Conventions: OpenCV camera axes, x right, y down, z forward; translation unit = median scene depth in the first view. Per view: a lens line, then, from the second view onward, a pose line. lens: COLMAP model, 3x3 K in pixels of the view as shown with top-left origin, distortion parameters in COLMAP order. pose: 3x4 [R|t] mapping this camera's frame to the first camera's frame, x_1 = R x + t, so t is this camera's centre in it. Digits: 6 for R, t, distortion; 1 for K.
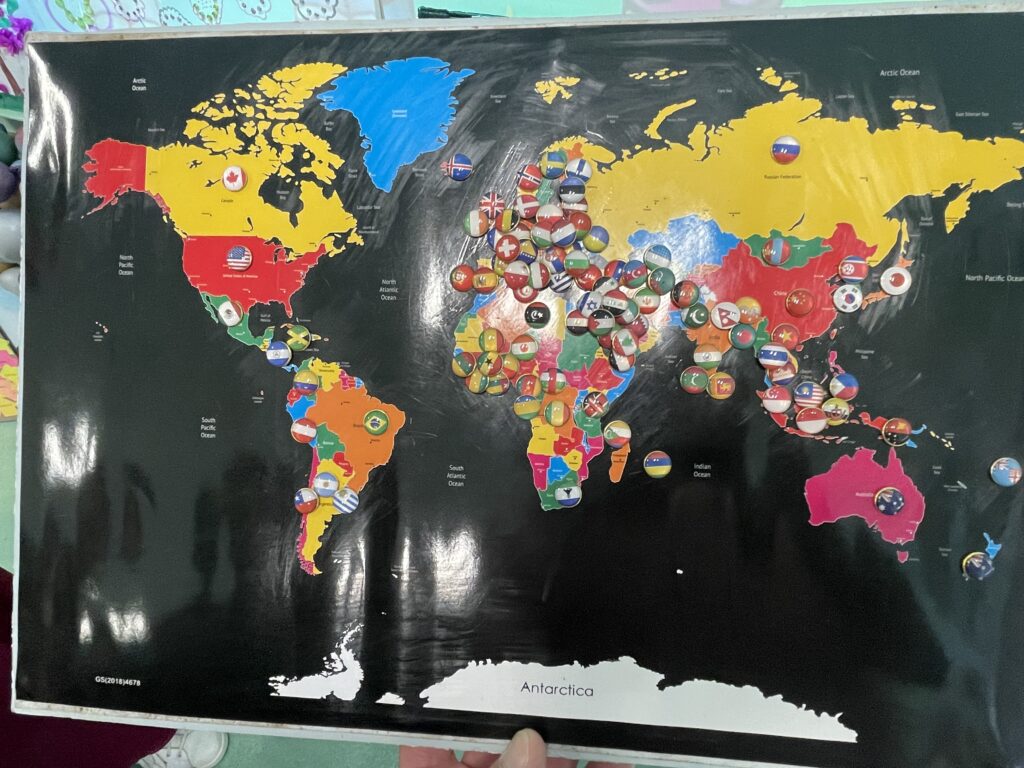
lens RADIAL K [[622.5, 0, 512.9], [0, 622.5, 385.8], [0, 0, 1]] dist [-0.004084, 0.000349]
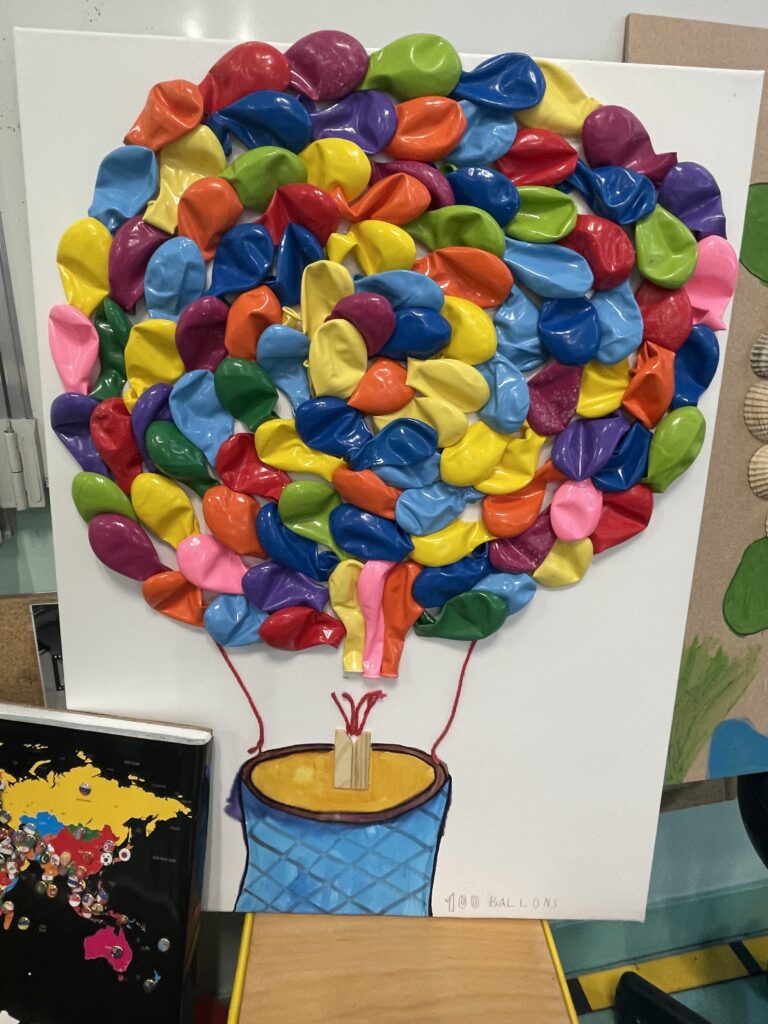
lens RADIAL K [[622.5, 0, 383.9], [0, 622.5, 511.3], [0, 0, 1]] dist [-0.004084, 0.000349]
pose [[0.997887, 0.064162, 0.010197, 1.430203], [-0.063890, 0.997640, -0.025140, -1.395150], [-0.011786, 0.024436, 0.999632, -1.279526]]
